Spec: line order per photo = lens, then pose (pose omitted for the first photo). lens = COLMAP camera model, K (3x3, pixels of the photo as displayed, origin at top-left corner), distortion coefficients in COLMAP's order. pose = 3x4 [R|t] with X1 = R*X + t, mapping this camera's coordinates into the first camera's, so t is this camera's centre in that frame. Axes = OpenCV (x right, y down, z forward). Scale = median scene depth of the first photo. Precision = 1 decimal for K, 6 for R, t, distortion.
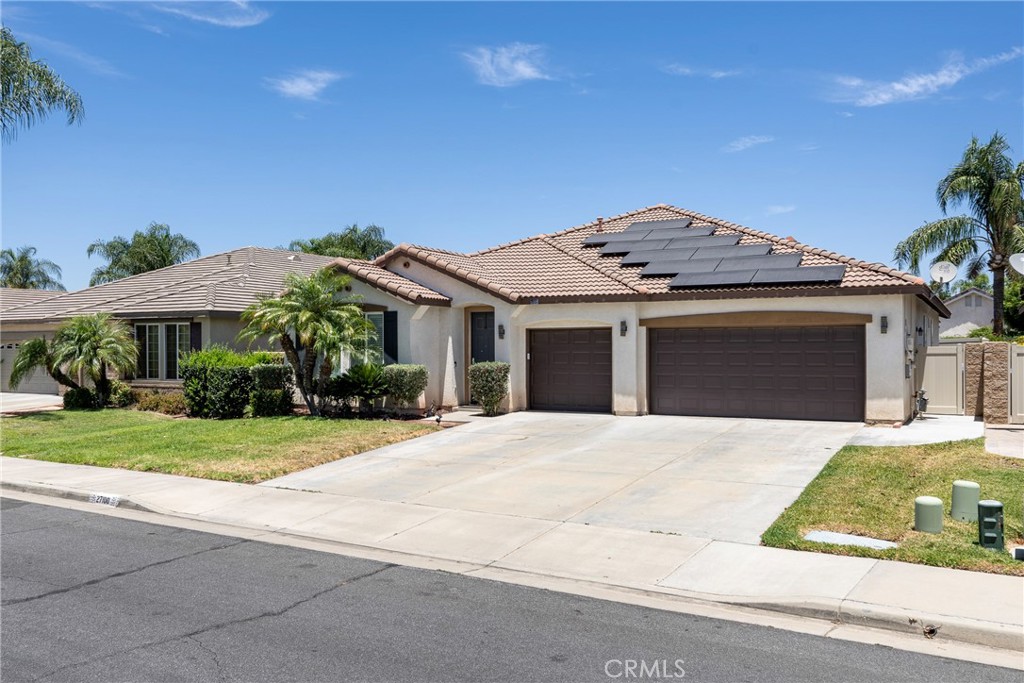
lens RADIAL K [[823.3, 0, 512.0], [0, 823.3, 341.5], [0, 0, 1]] dist [0.005648, 0.002365]
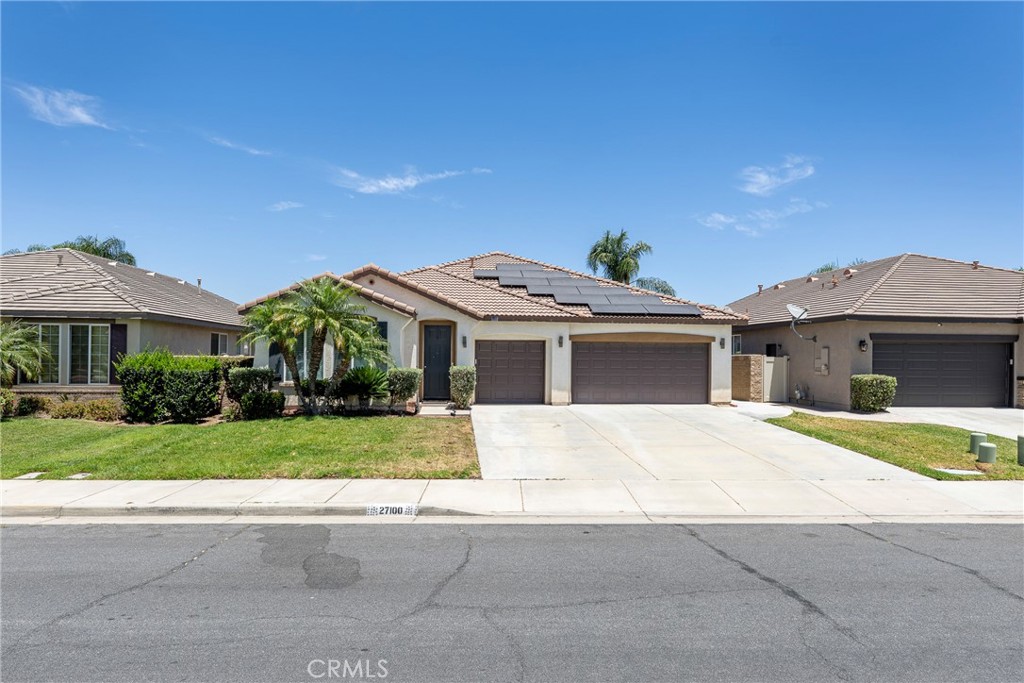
lens RADIAL K [[587.6, 0, 514.3], [0, 587.6, 352.4], [0, 0, 1]] dist [-0.002812, 0.000367]
pose [[0.841596, 0.014390, 0.539915, -0.450791], [-0.014430, 0.999887, -0.004156, 0.007145], [-0.539914, -0.004293, 0.841709, 0.217369]]
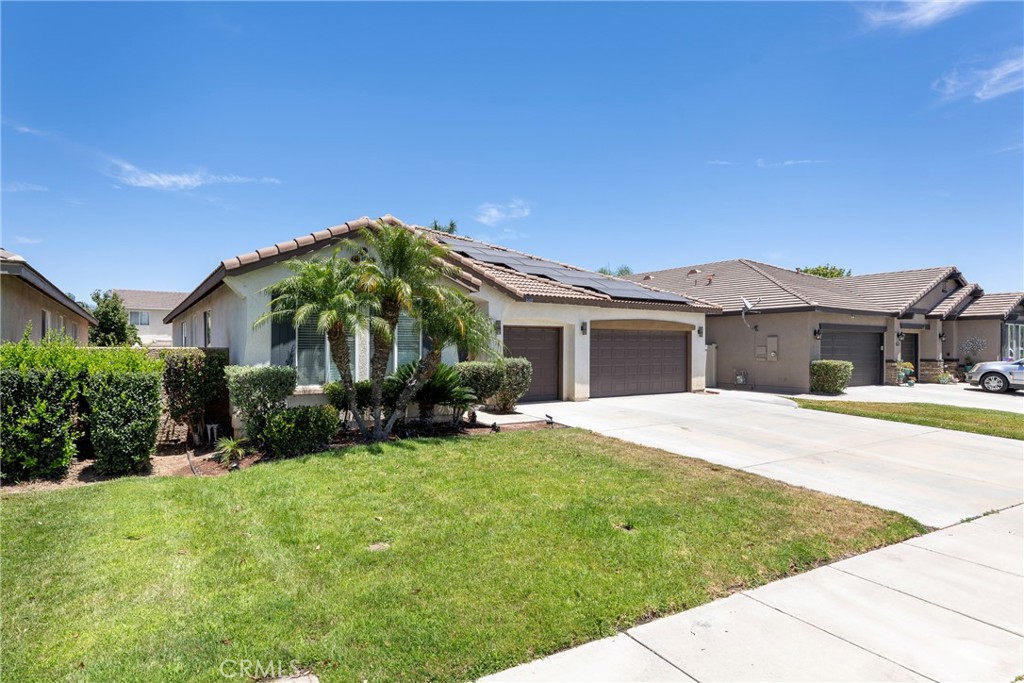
lens RADIAL K [[528.3, 0, 478.8], [0, 528.3, 345.0], [0, 0, 1]] dist [-0.000267, -0.000292]
pose [[0.526950, 0.009215, 0.849846, -0.590770], [-0.008498, 0.999948, -0.005574, 0.013861], [-0.849854, -0.004284, 0.527001, 0.716046]]
